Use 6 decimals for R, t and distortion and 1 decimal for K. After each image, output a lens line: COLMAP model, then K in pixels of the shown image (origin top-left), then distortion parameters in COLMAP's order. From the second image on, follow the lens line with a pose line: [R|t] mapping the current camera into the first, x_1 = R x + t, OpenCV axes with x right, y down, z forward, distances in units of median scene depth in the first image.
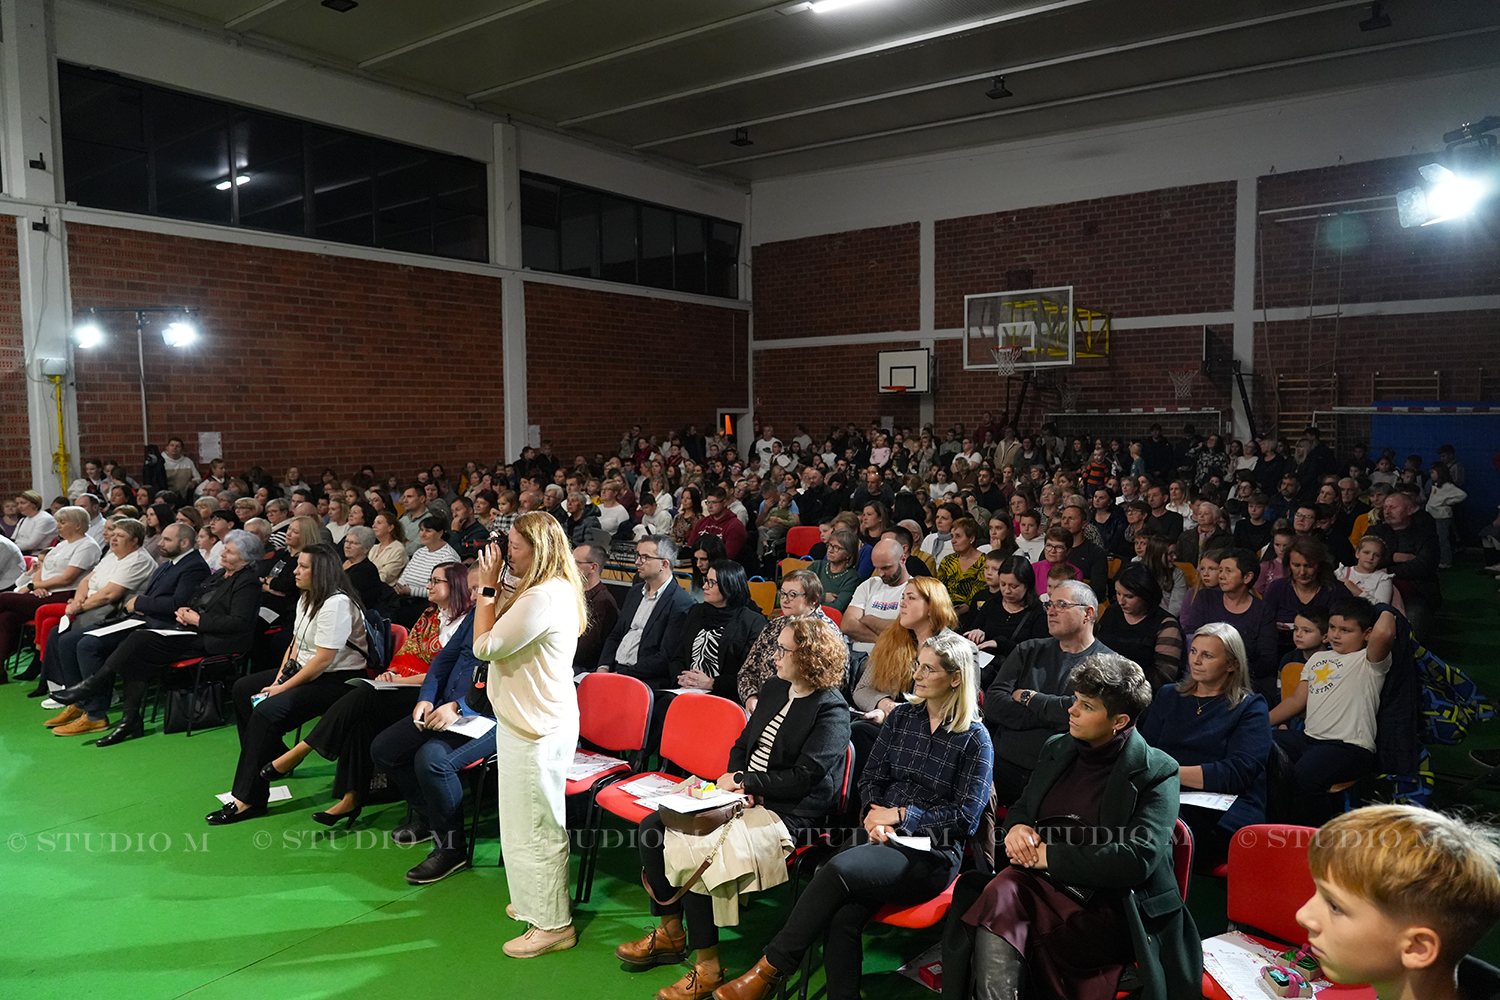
lens RADIAL K [[997.3, 0, 750.0], [0, 997.3, 500.0], [0, 0, 1]] dist [-0.000772, -0.001244]
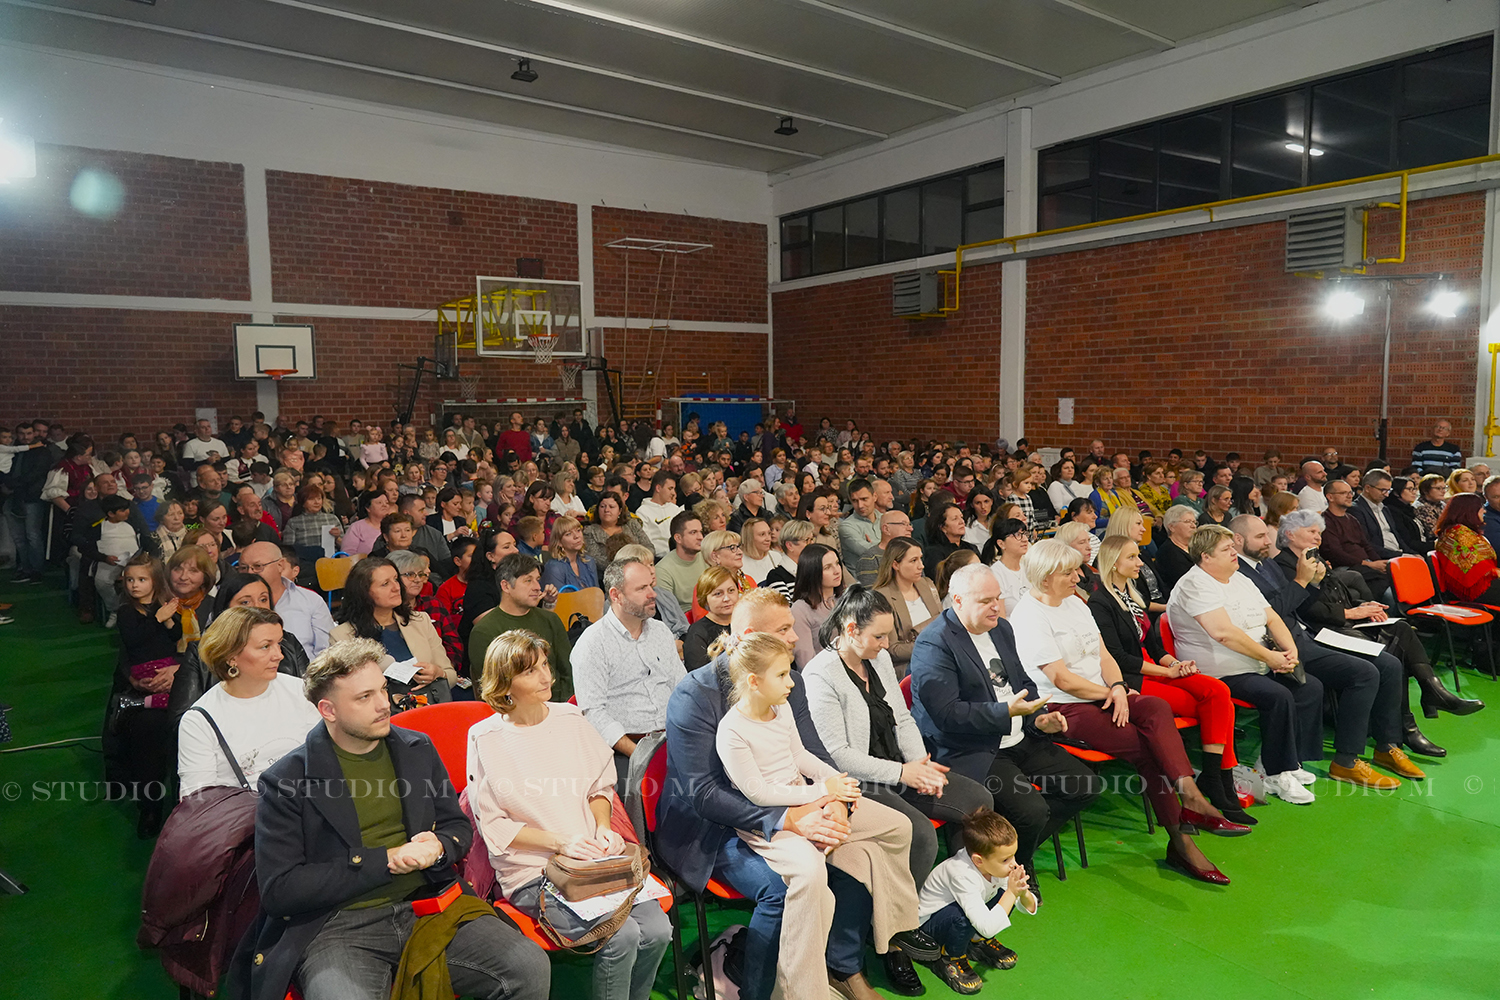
lens RADIAL K [[989.2, 0, 750.0], [0, 989.2, 500.0], [0, 0, 1]] dist [-0.000150, 0.000165]
pose [[0.314086, -0.091600, 0.944965, -0.530315], [0.087644, 0.993882, 0.067211, -0.032177], [-0.945341, 0.061711, 0.320192, 0.417386]]
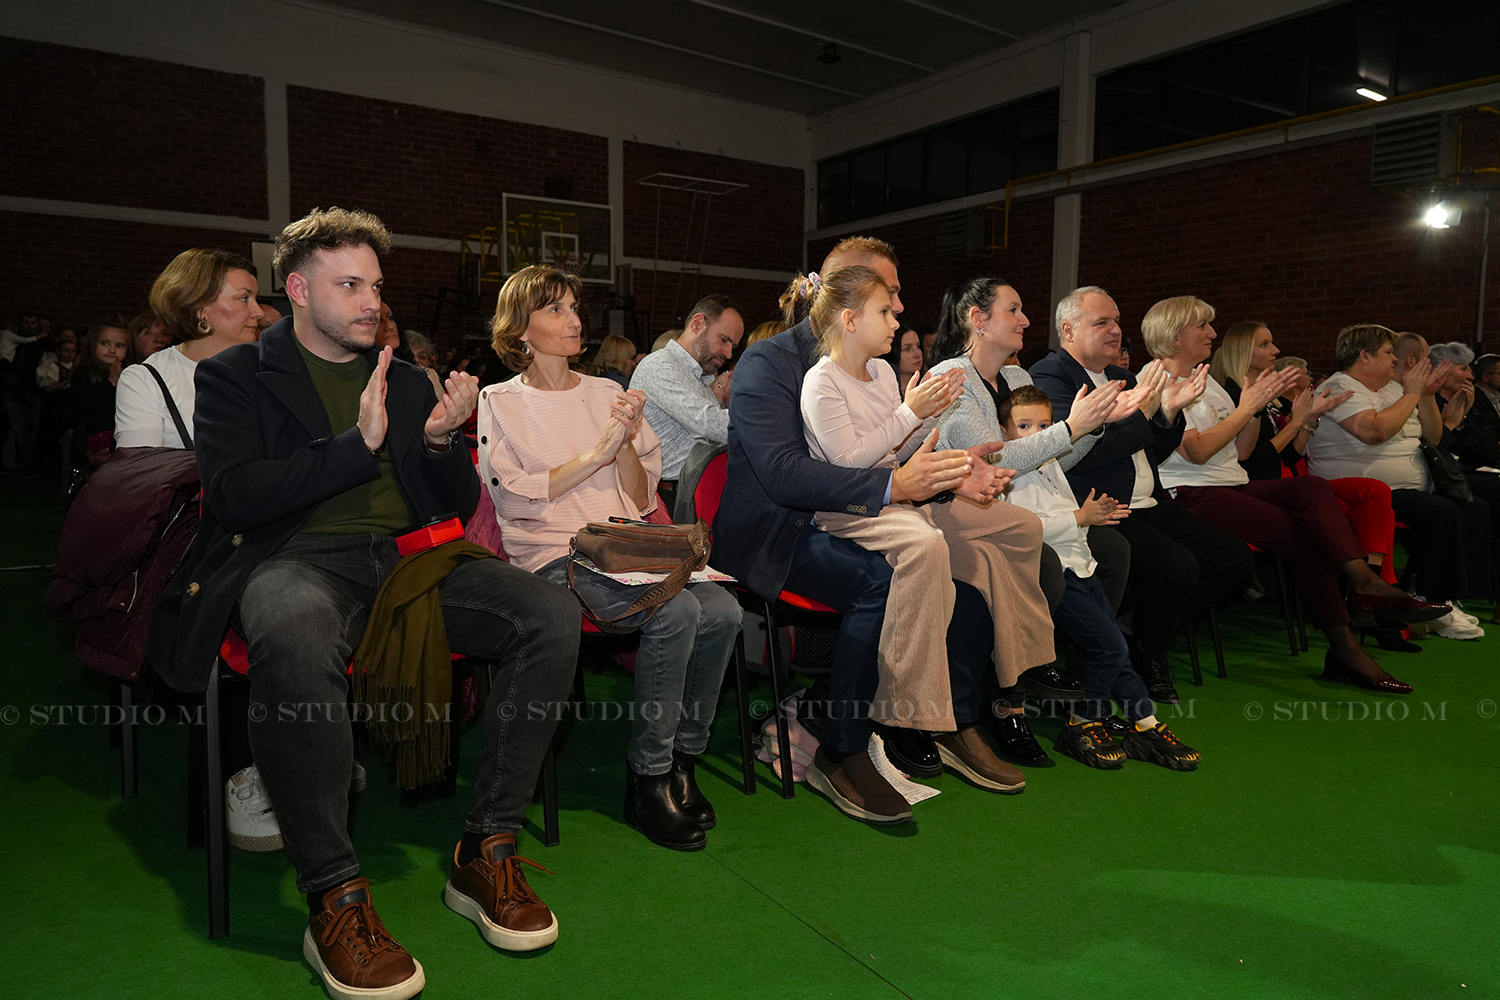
lens RADIAL K [[997.3, 0, 750.0], [0, 997.3, 500.0], [0, 0, 1]] dist [-0.000772, -0.001244]
pose [[0.335815, -0.081993, 0.938353, -0.502360], [0.064820, 0.995854, 0.063820, 0.022908], [-0.939695, 0.039392, 0.339737, 0.441431]]
